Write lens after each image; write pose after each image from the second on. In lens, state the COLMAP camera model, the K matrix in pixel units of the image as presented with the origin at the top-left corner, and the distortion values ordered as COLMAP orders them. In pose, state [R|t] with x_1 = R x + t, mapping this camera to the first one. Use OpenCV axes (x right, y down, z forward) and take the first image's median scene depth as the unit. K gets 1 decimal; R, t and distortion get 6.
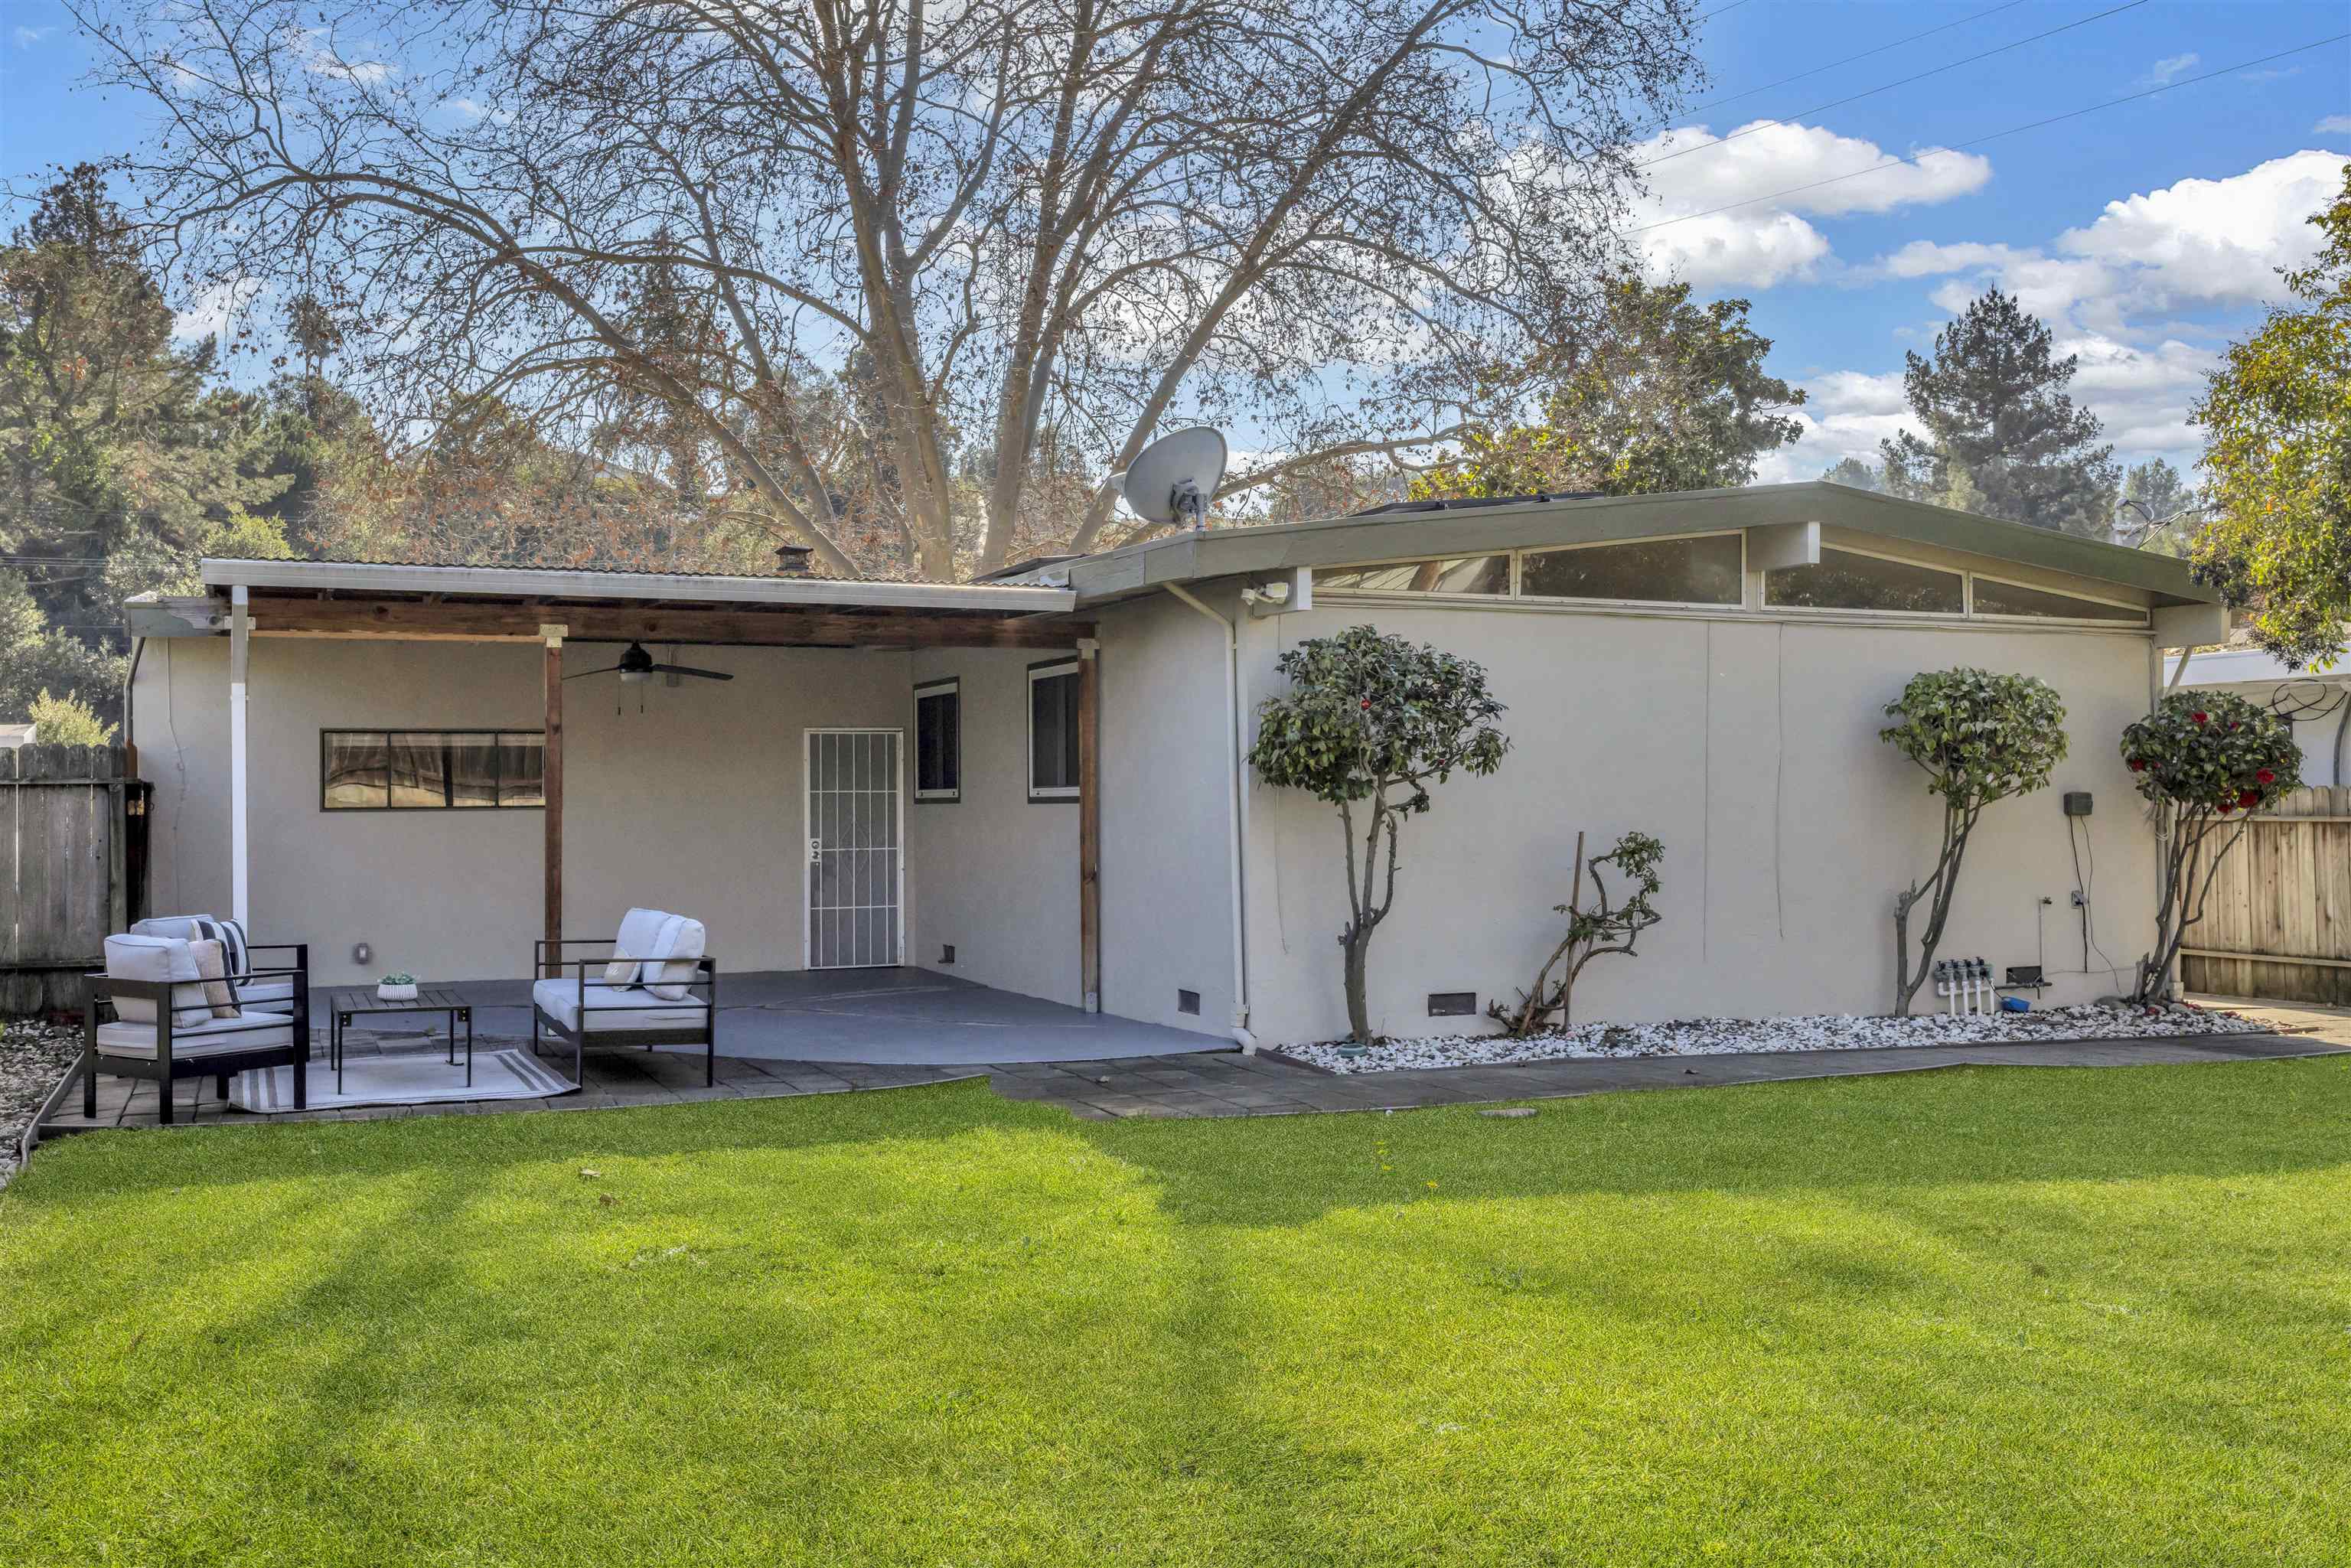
lens RADIAL K [[2156.8, 0, 1179.2], [0, 2156.8, 790.4], [0, 0, 1]] dist [-0.023785, 0.000000]
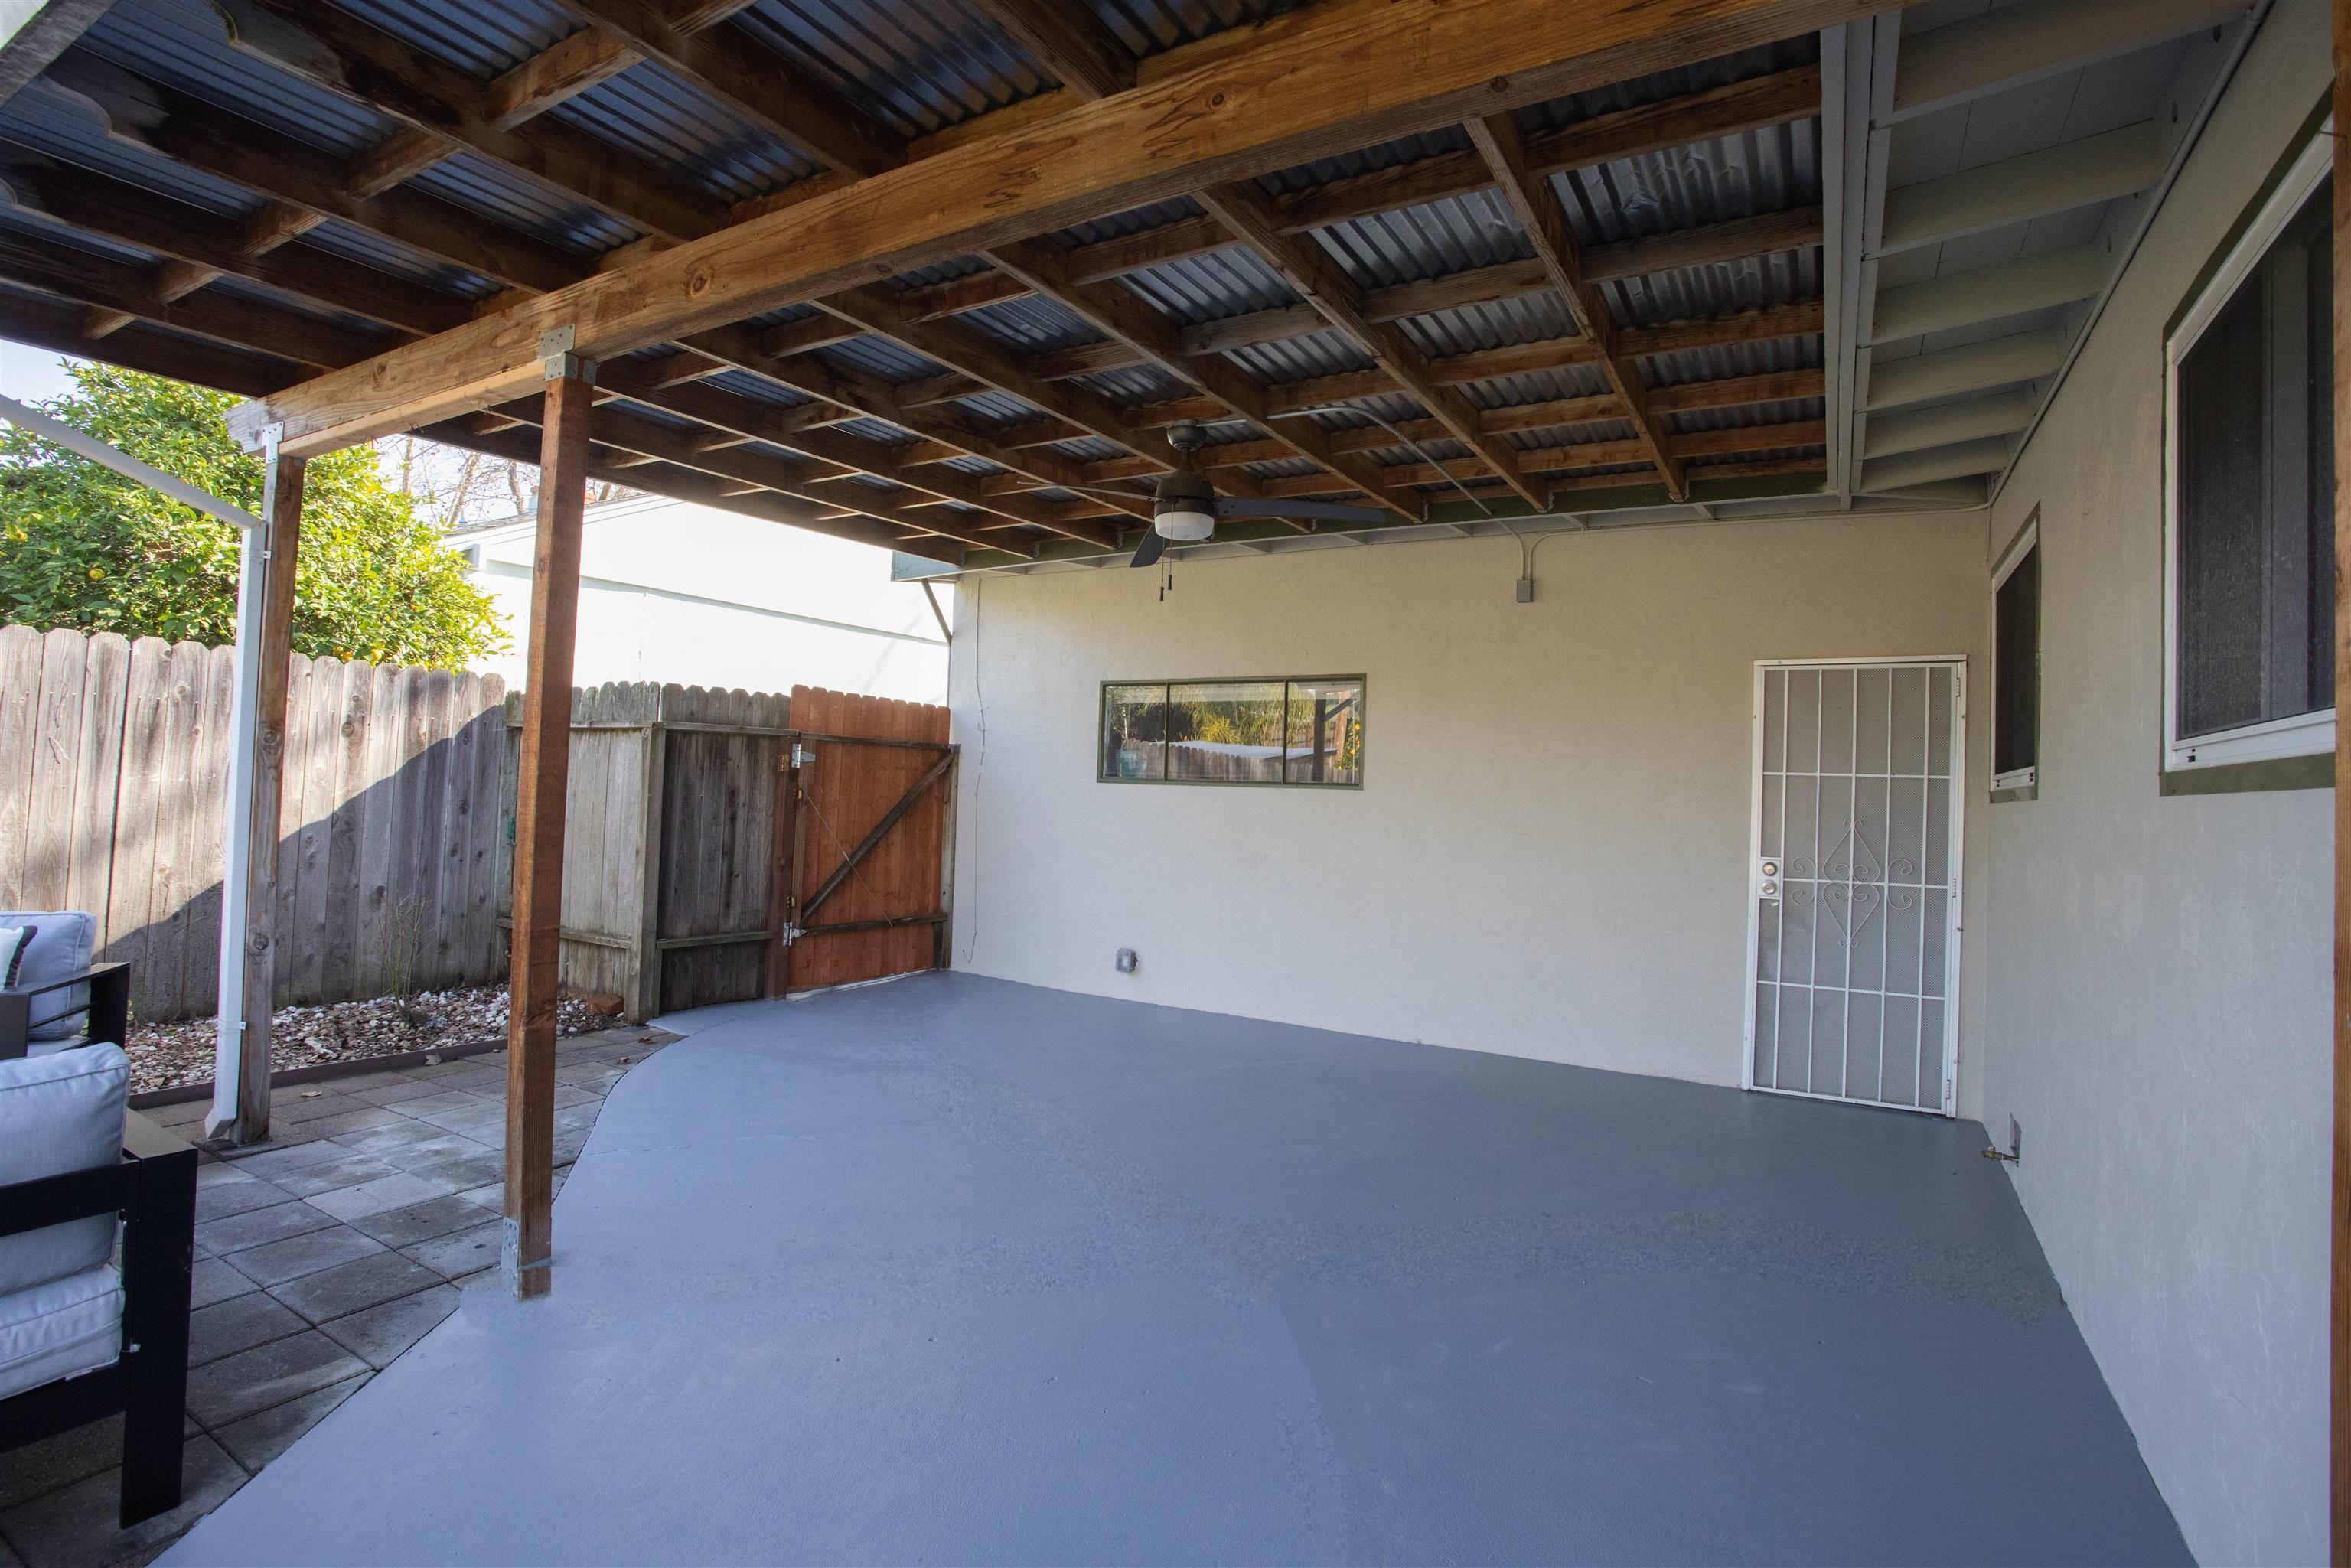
lens RADIAL K [[1154.2, 0, 1189.8], [0, 1154.2, 778.0], [0, 0, 1]] dist [-0.006145, 0.001410]
pose [[0.613331, 0.020595, -0.789558, -0.025145], [-0.033566, 0.999436, -0.000005, 0.006819], [0.789113, 0.026506, 0.613676, 0.696610]]
